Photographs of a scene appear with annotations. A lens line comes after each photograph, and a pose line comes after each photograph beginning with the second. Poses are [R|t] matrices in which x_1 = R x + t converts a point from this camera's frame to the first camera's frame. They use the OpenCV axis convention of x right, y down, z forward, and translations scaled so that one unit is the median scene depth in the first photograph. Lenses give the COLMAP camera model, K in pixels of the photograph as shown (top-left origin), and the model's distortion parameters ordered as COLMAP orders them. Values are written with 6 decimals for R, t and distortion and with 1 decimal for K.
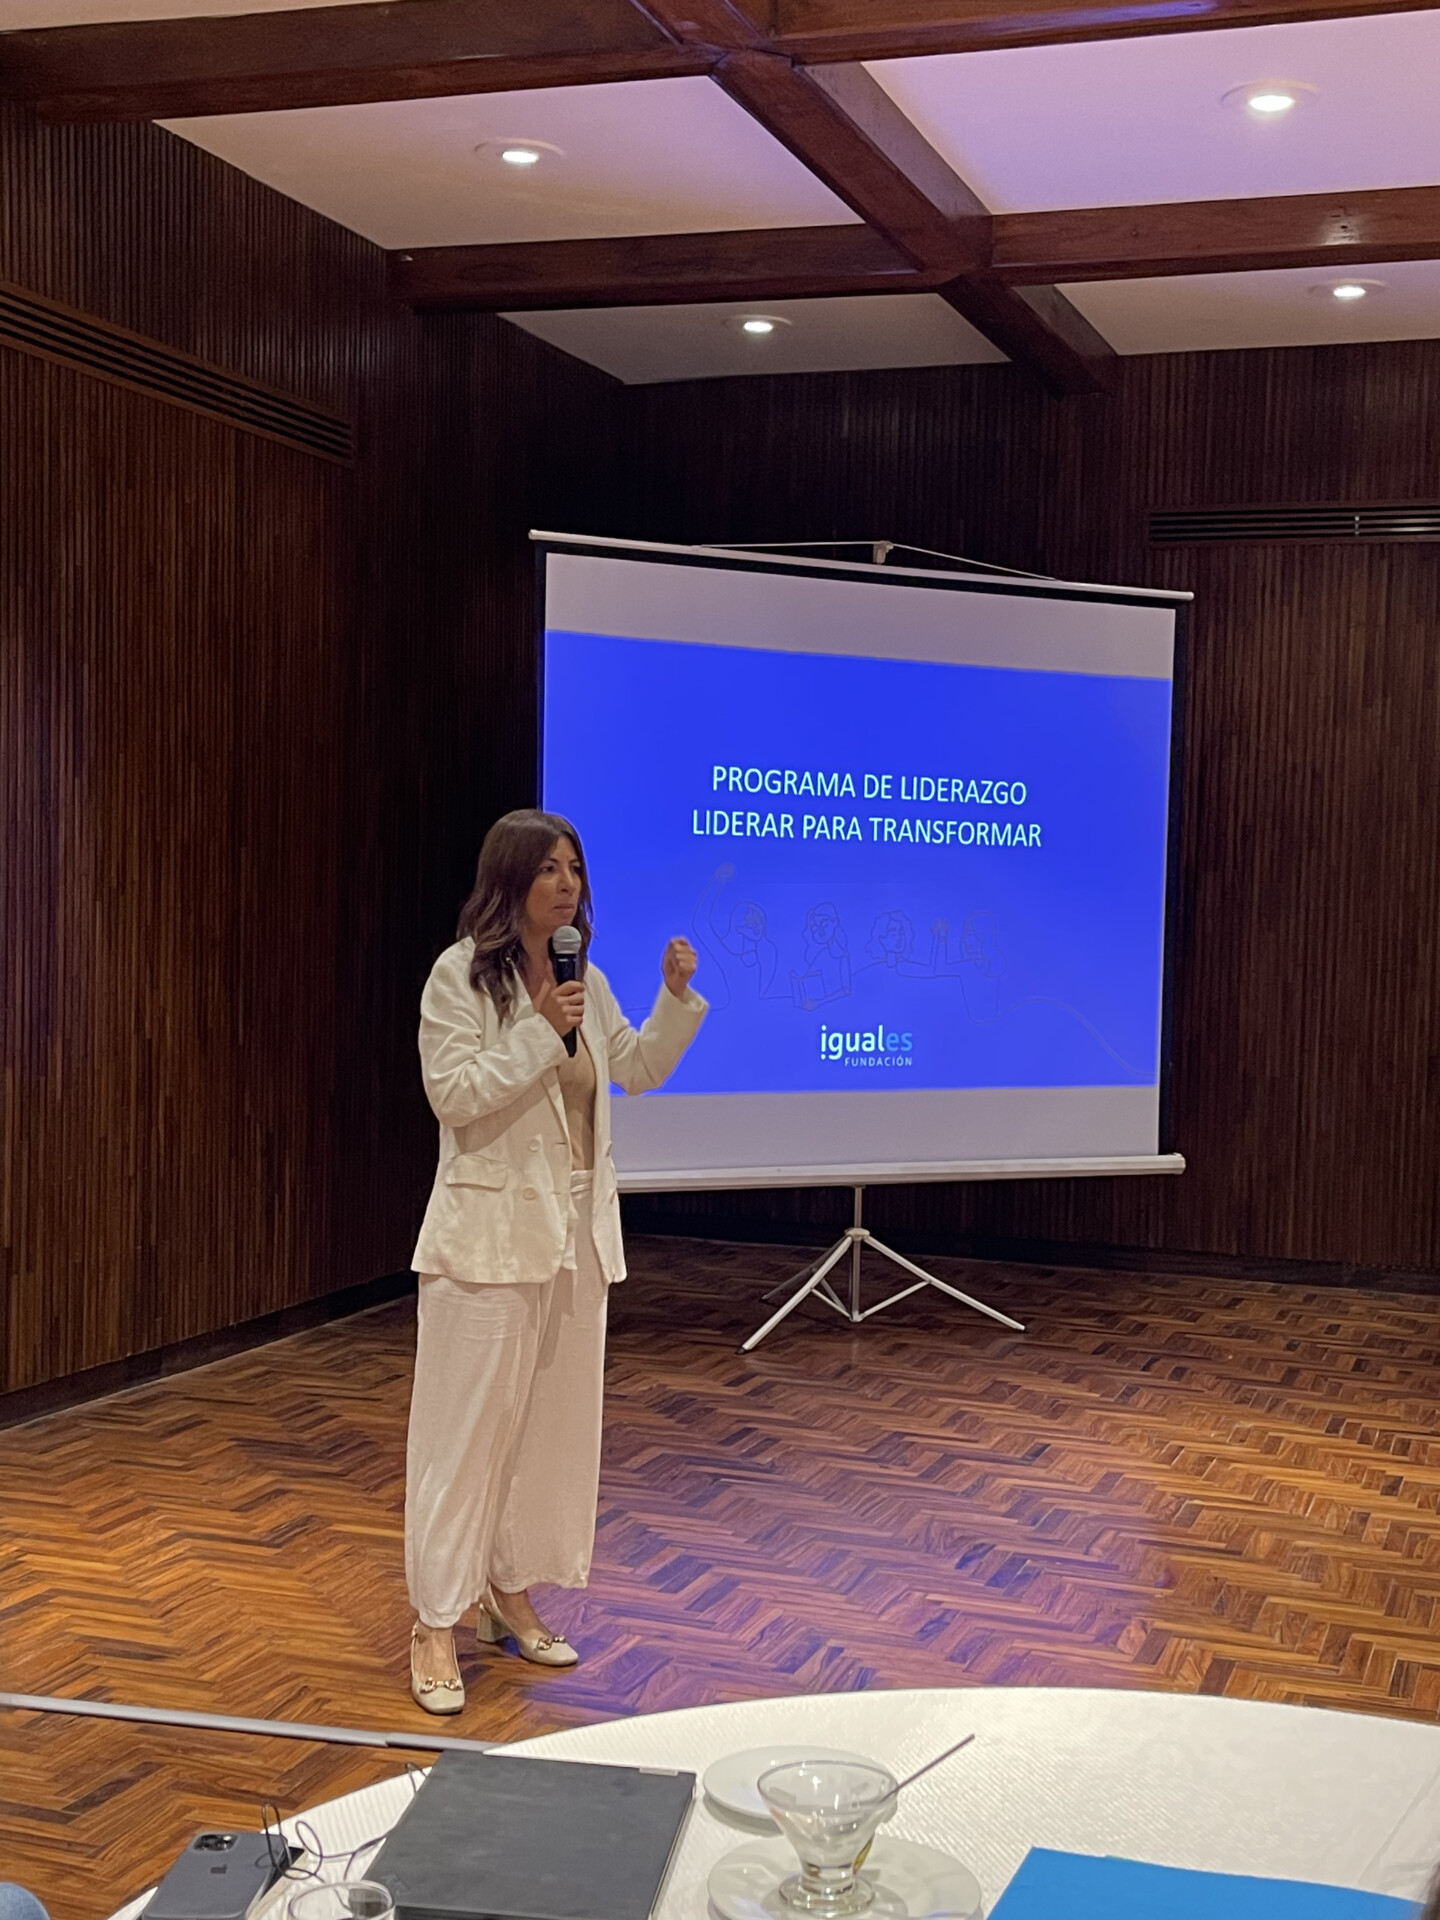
lens RADIAL K [[2471.0, 0, 720.0], [0, 2471.0, 960.0], [0, 0, 1]] dist [0.000222, -0.000012]
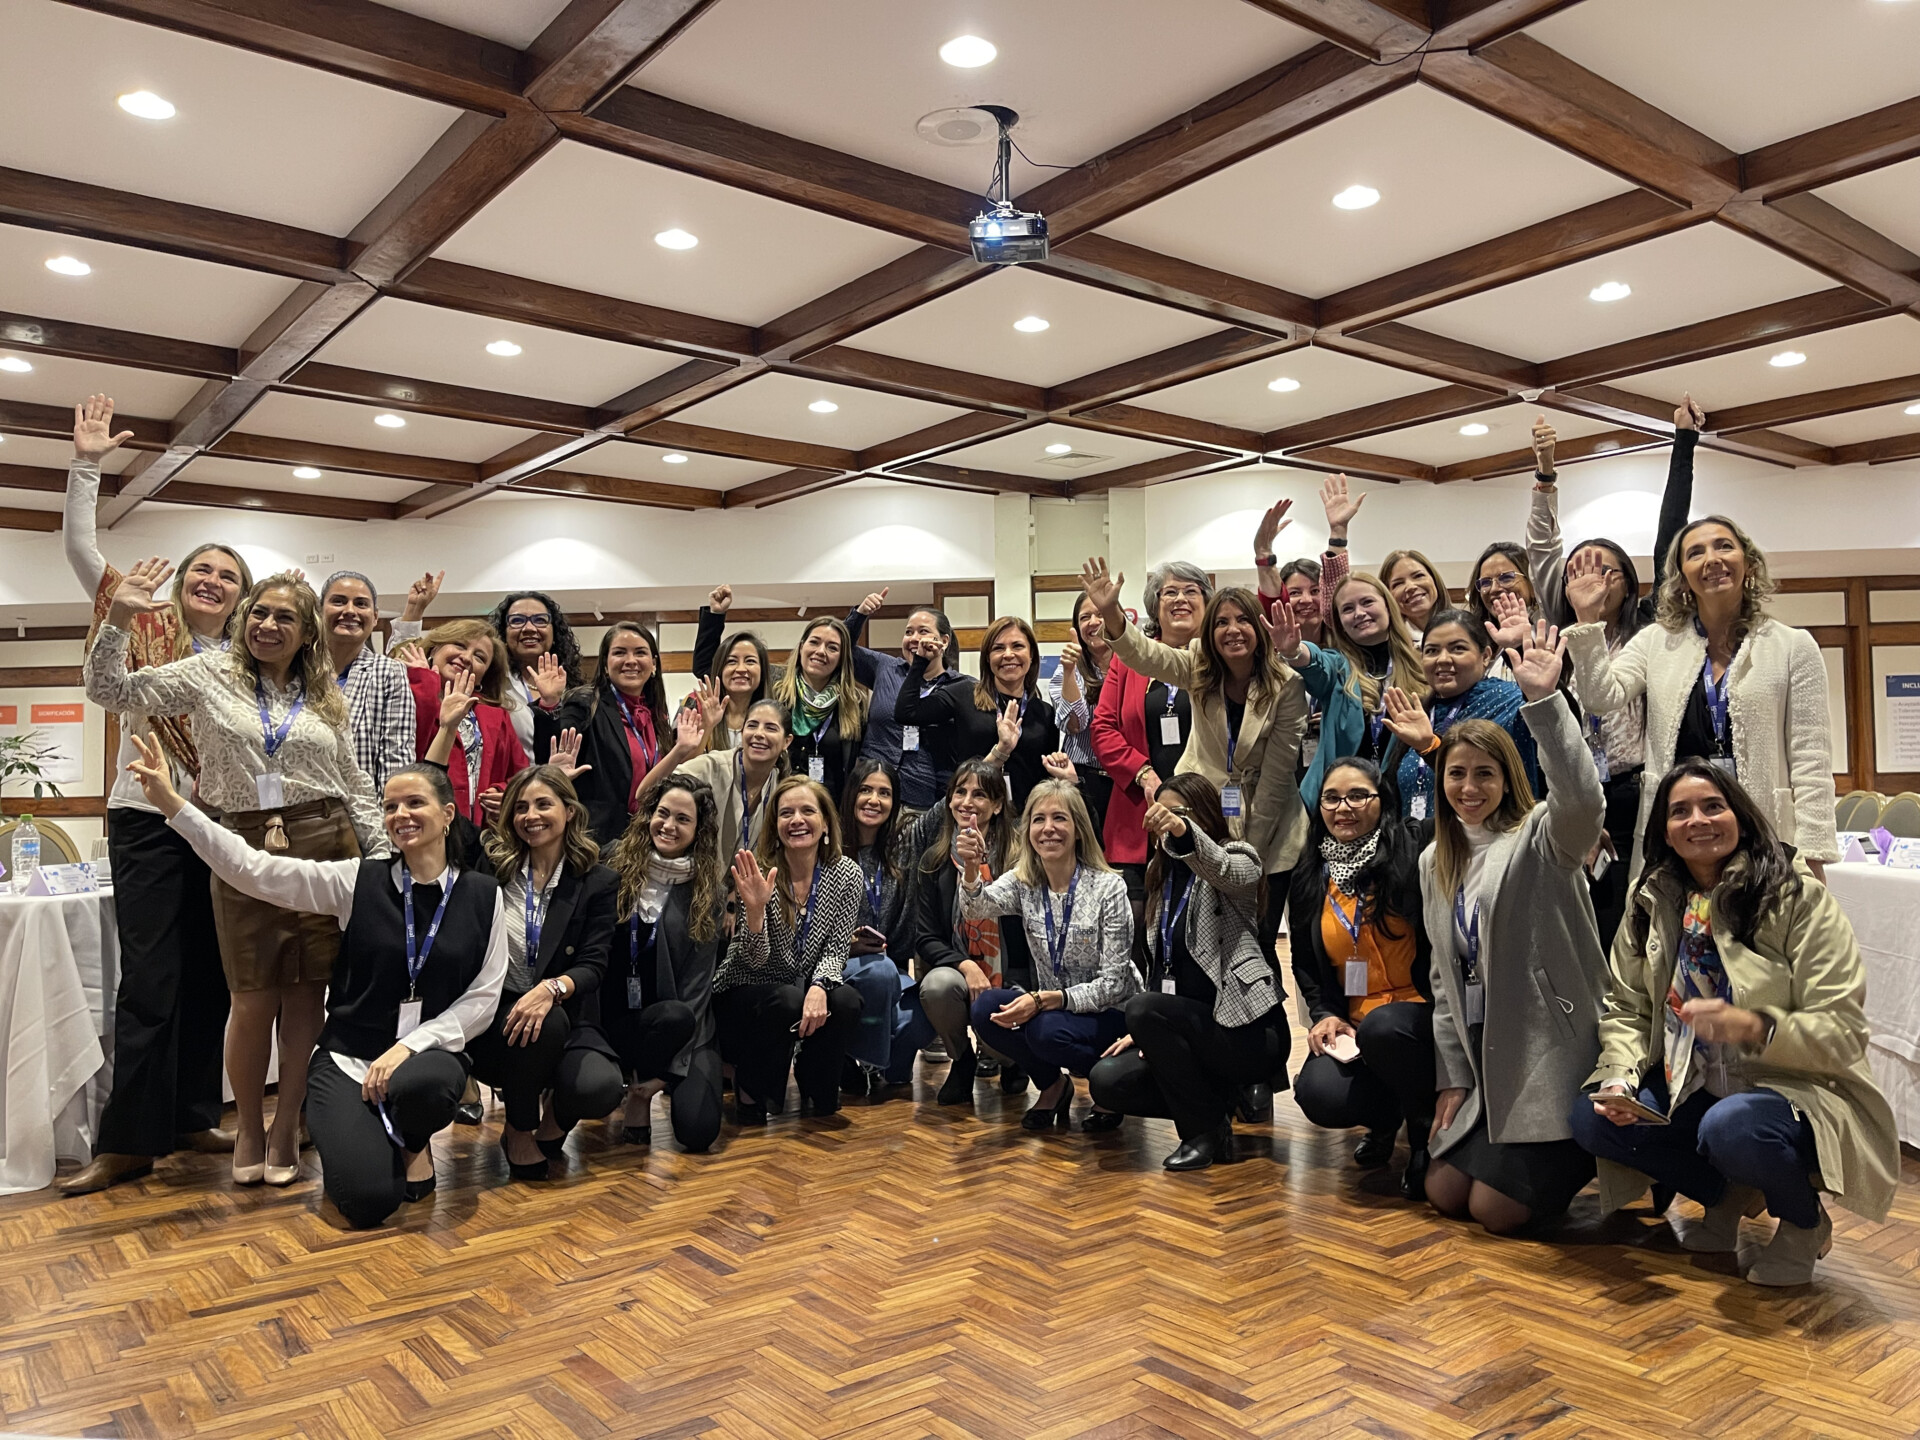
lens RADIAL K [[1462.9, 0, 960.0], [0, 1462.9, 720.0], [0, 0, 1]] dist [-0.000858, -0.004889]
pose [[-0.845403, -0.016182, 0.533884, 0.021577], [-0.005240, 0.999744, 0.022005, 0.033641], [-0.534104, 0.015805, -0.845271, 1.617613]]
